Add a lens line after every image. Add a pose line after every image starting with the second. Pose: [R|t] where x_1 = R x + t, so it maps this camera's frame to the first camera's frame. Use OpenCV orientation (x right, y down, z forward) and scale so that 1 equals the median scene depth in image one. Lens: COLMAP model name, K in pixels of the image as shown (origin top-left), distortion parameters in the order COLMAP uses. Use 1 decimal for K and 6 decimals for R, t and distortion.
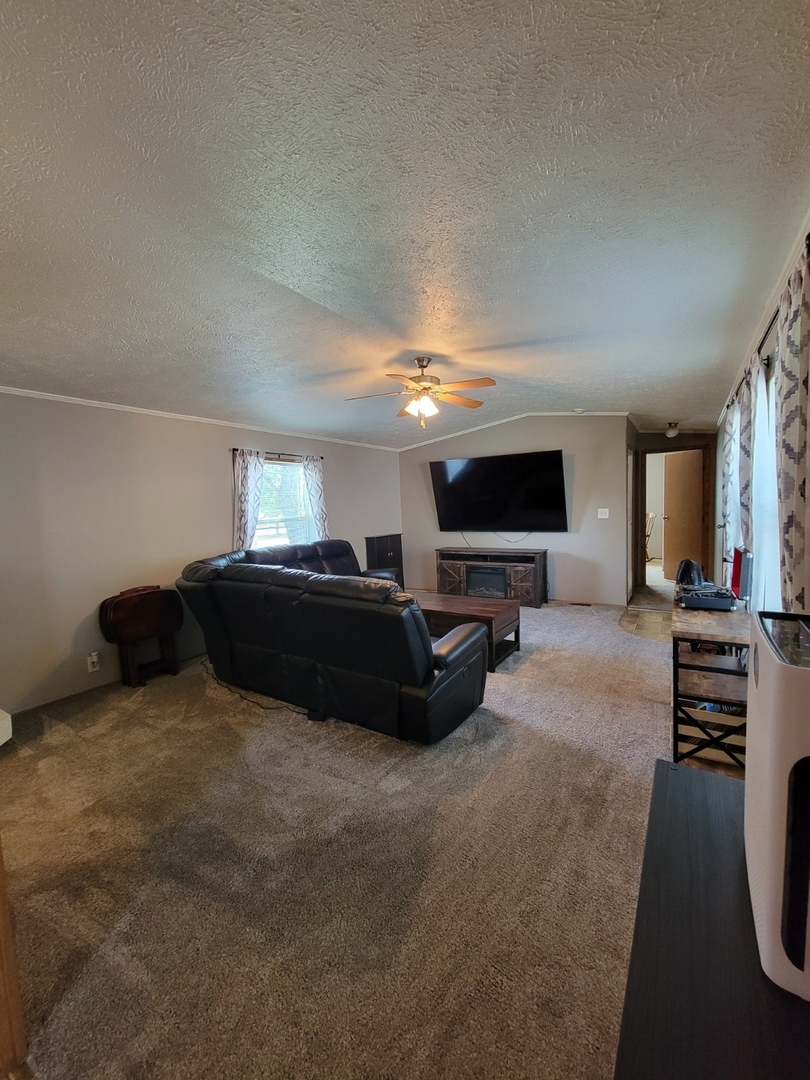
lens RADIAL K [[441.9, 0, 405.7], [0, 441.9, 538.9], [0, 0, 1]] dist [-0.001205, -0.000614]
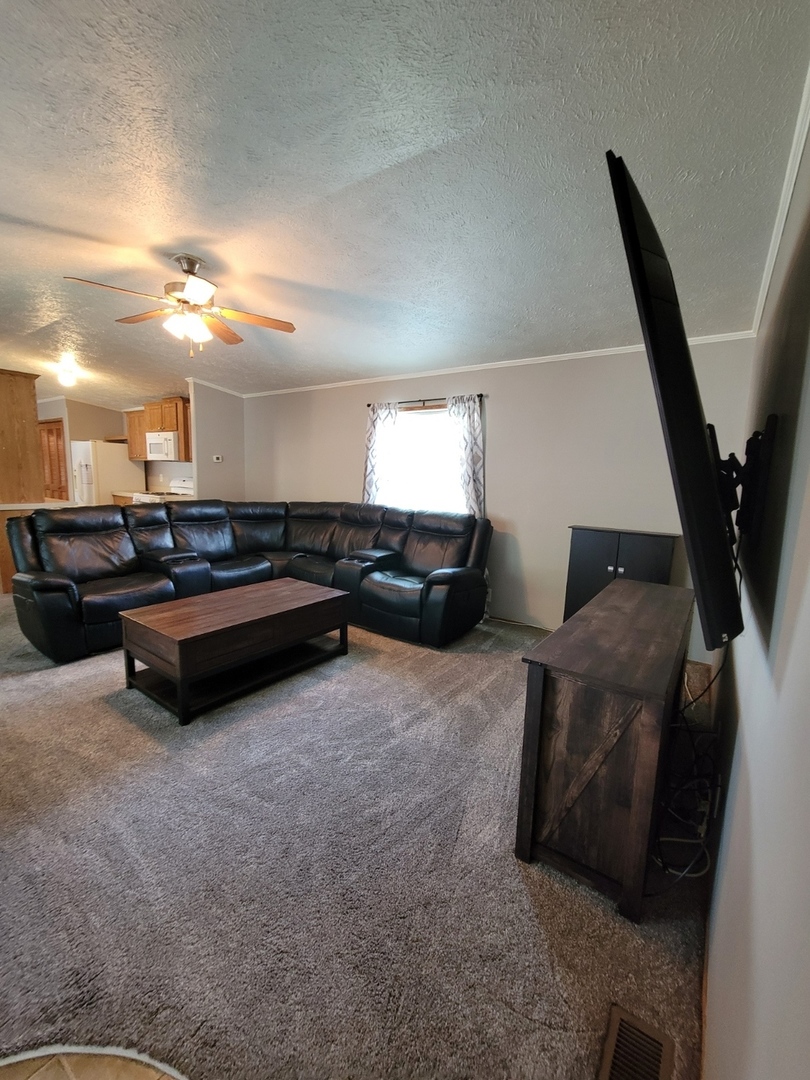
lens RADIAL K [[441.9, 0, 405.8], [0, 441.9, 540.0], [0, 0, 1]] dist [-0.001205, -0.000614]
pose [[-0.036538, 0.186713, -0.981735, 0.596035], [-0.104737, 0.976265, 0.189570, -0.087964], [0.993829, 0.109750, -0.016115, 1.003114]]
